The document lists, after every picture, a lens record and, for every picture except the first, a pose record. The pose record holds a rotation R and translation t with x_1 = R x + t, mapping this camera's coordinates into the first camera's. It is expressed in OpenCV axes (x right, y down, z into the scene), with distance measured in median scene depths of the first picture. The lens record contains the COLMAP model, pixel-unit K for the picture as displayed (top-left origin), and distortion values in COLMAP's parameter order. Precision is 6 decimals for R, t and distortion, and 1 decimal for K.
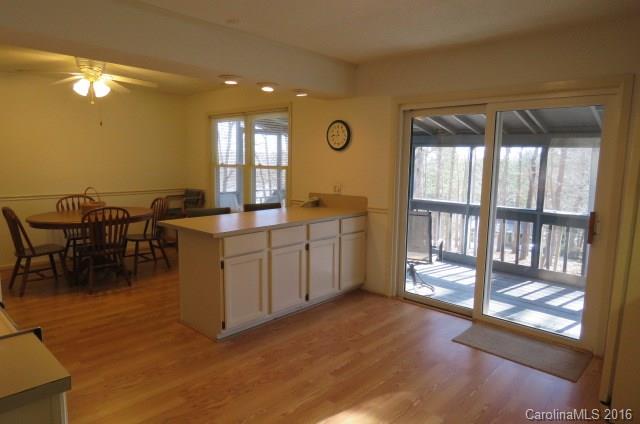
lens RADIAL K [[403.4, 0, 318.8], [0, 403.4, 213.8], [0, 0, 1]] dist [0.019711, 0.001304]
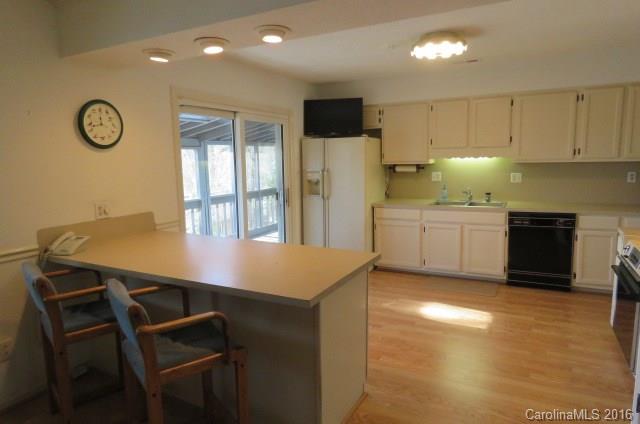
lens RADIAL K [[403.4, 0, 315.3], [0, 403.4, 208.6], [0, 0, 1]] dist [0.019711, 0.001304]
pose [[-0.230017, -0.127757, 0.964764, -0.655925], [0.153901, 0.974096, 0.165686, -0.120577], [-0.960941, 0.186589, -0.204396, 0.838322]]
